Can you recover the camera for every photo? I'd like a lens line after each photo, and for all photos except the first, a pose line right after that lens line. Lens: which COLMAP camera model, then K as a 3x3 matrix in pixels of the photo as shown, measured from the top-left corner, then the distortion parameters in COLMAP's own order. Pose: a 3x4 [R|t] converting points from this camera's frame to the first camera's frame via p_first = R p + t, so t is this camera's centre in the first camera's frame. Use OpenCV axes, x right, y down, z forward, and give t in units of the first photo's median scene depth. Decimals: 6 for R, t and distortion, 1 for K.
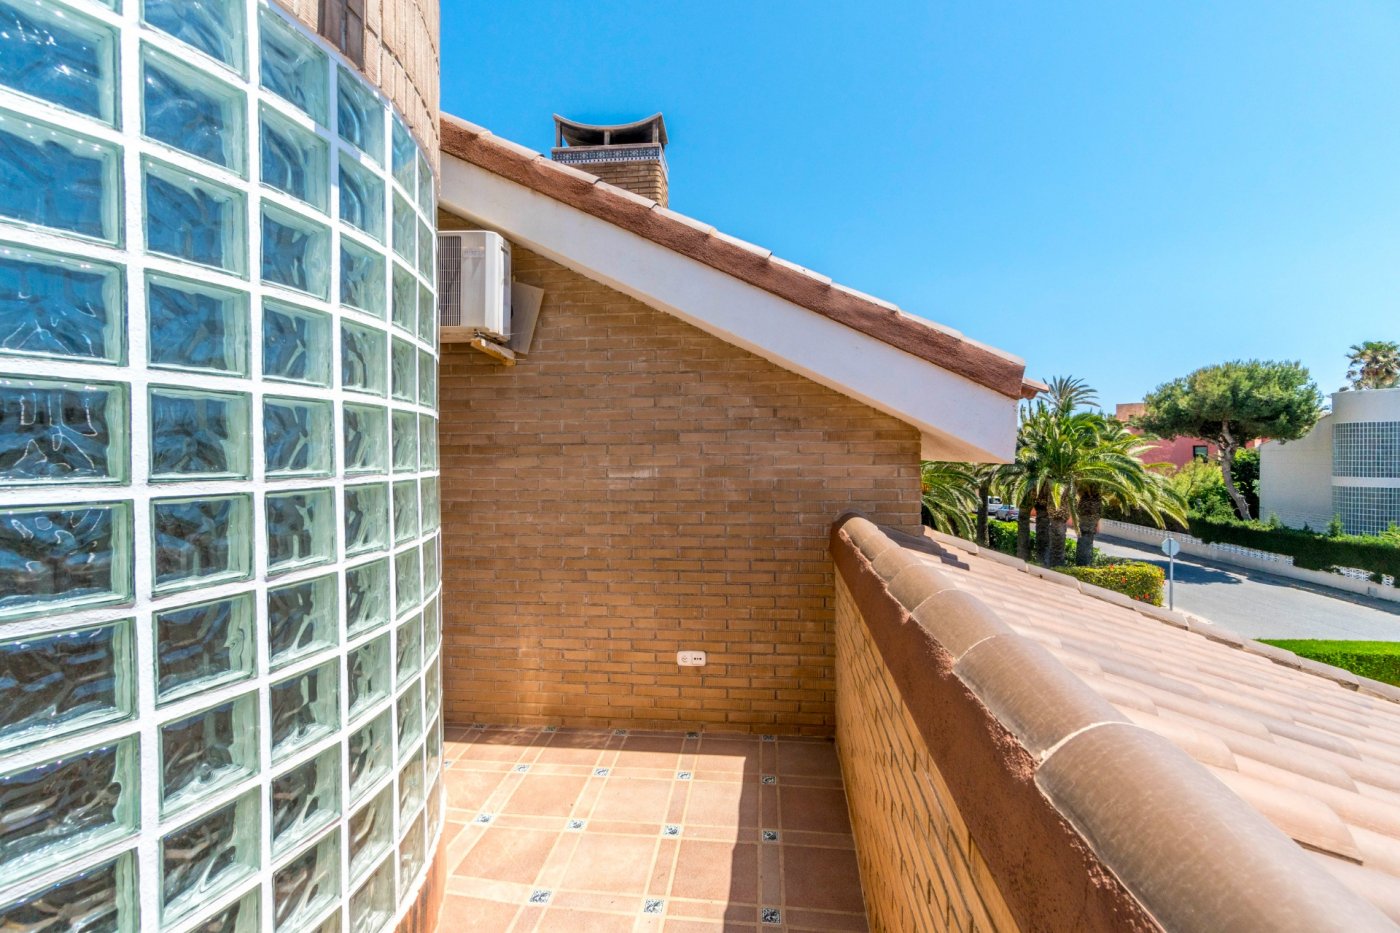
lens RADIAL K [[597.9, 0, 701.1], [0, 597.9, 460.0], [0, 0, 1]] dist [-0.003780, -0.000236]
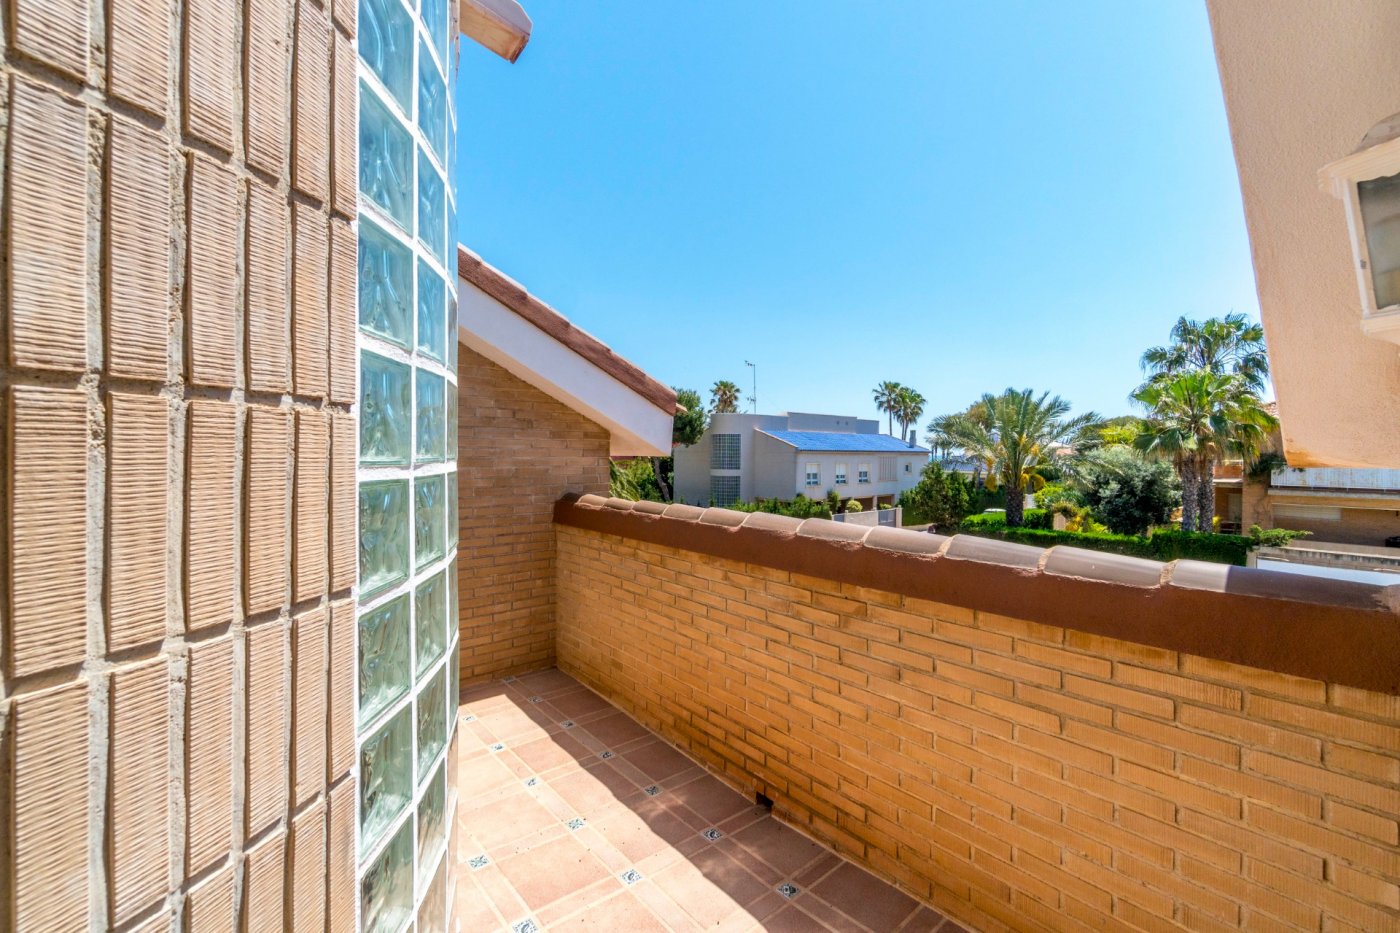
lens RADIAL K [[597.9, 0, 701.1], [0, 597.9, 460.0], [0, 0, 1]] dist [-0.003780, -0.000236]
pose [[0.682767, 0.000801, 0.730635, -0.510232], [-0.003352, 0.999992, 0.002036, 0.011235], [-0.730628, -0.003839, 0.682765, -0.123630]]
